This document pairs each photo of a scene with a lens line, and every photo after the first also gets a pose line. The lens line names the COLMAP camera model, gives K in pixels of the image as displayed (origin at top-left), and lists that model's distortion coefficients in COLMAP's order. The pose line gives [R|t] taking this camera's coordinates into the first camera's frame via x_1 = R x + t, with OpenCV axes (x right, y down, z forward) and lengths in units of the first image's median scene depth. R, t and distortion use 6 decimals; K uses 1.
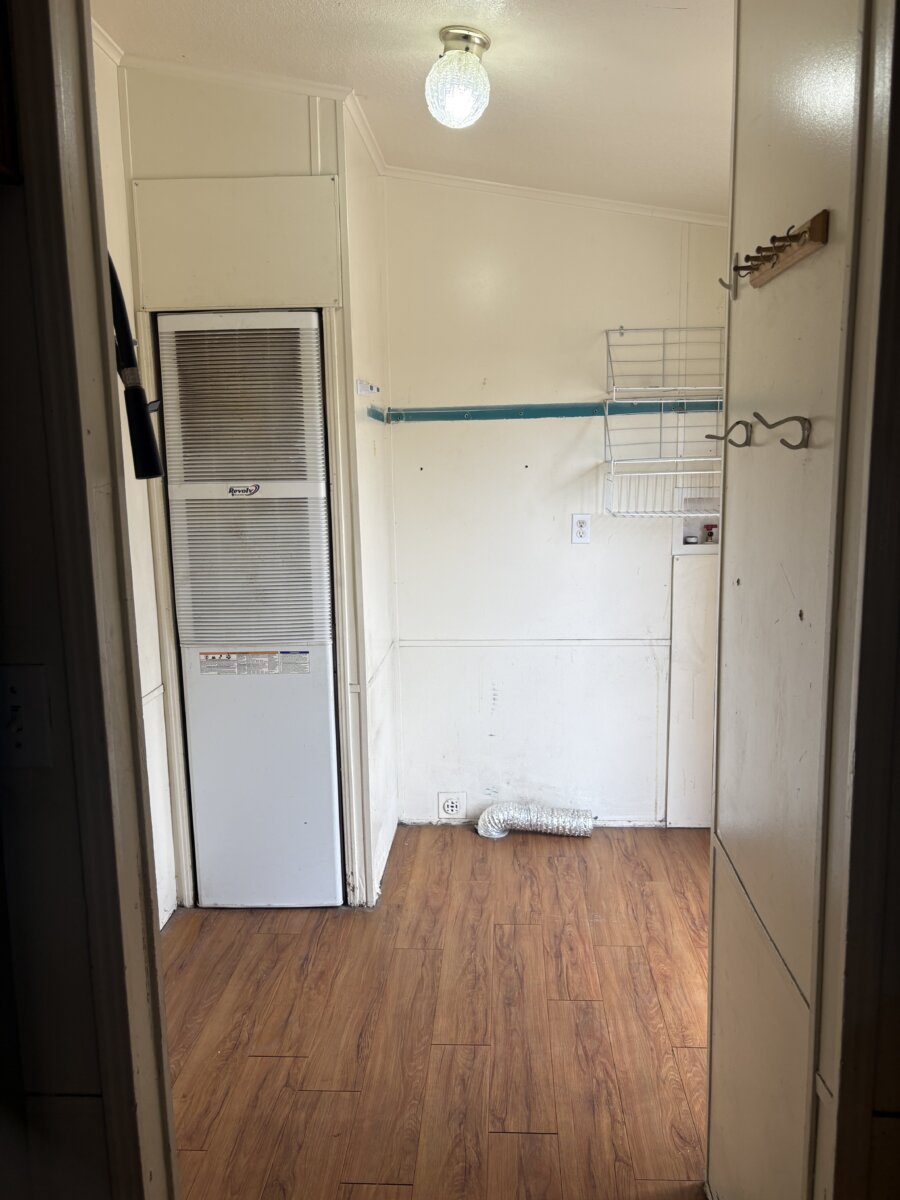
lens RADIAL K [[907.0, 0, 462.3], [0, 907.0, 597.1], [0, 0, 1]] dist [0.038256, -0.030392]
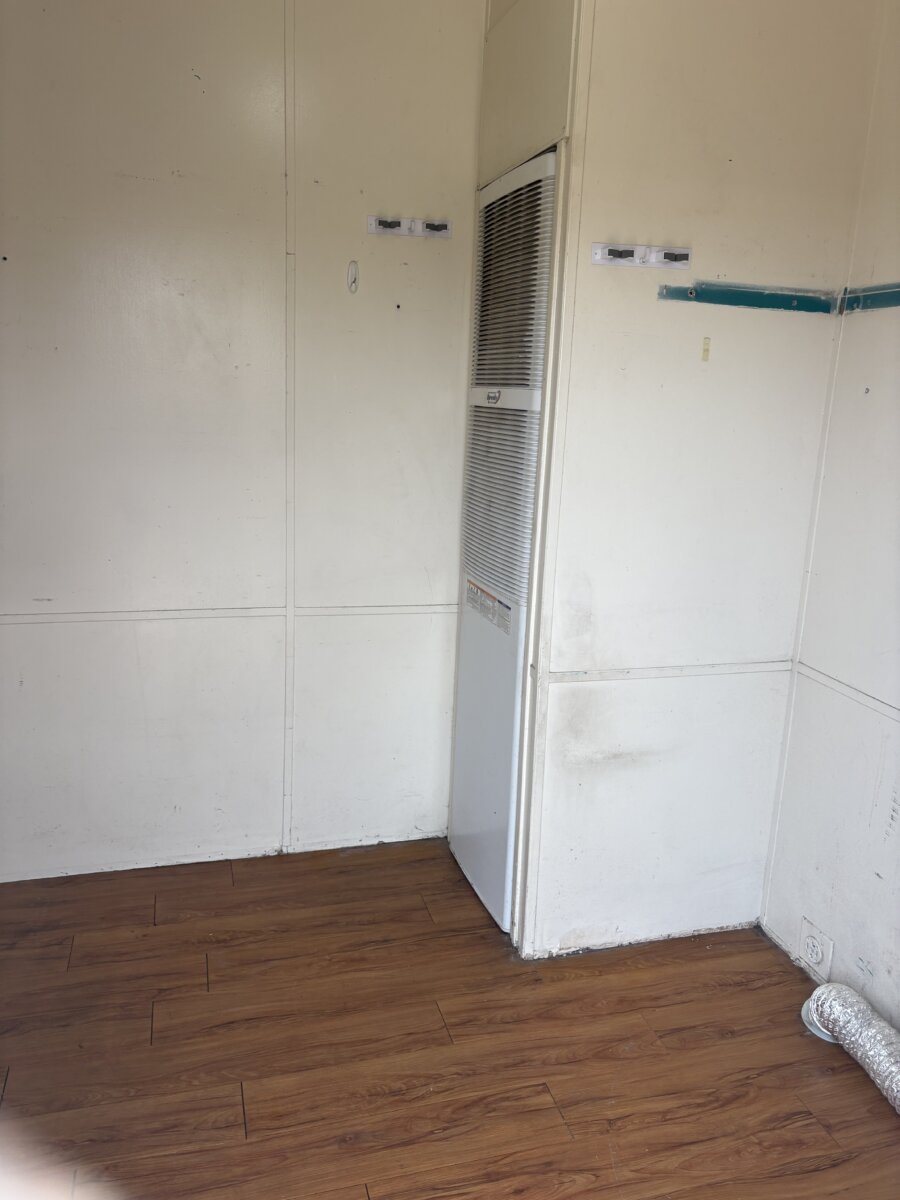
lens RADIAL K [[907.0, 0, 457.6], [0, 907.0, 606.1], [0, 0, 1]] dist [0.038256, -0.030392]
pose [[0.337486, 0.251591, -0.907086, 0.544957], [-0.194442, 0.961471, 0.194332, -0.089244], [0.921030, 0.110791, 0.373403, 0.686548]]
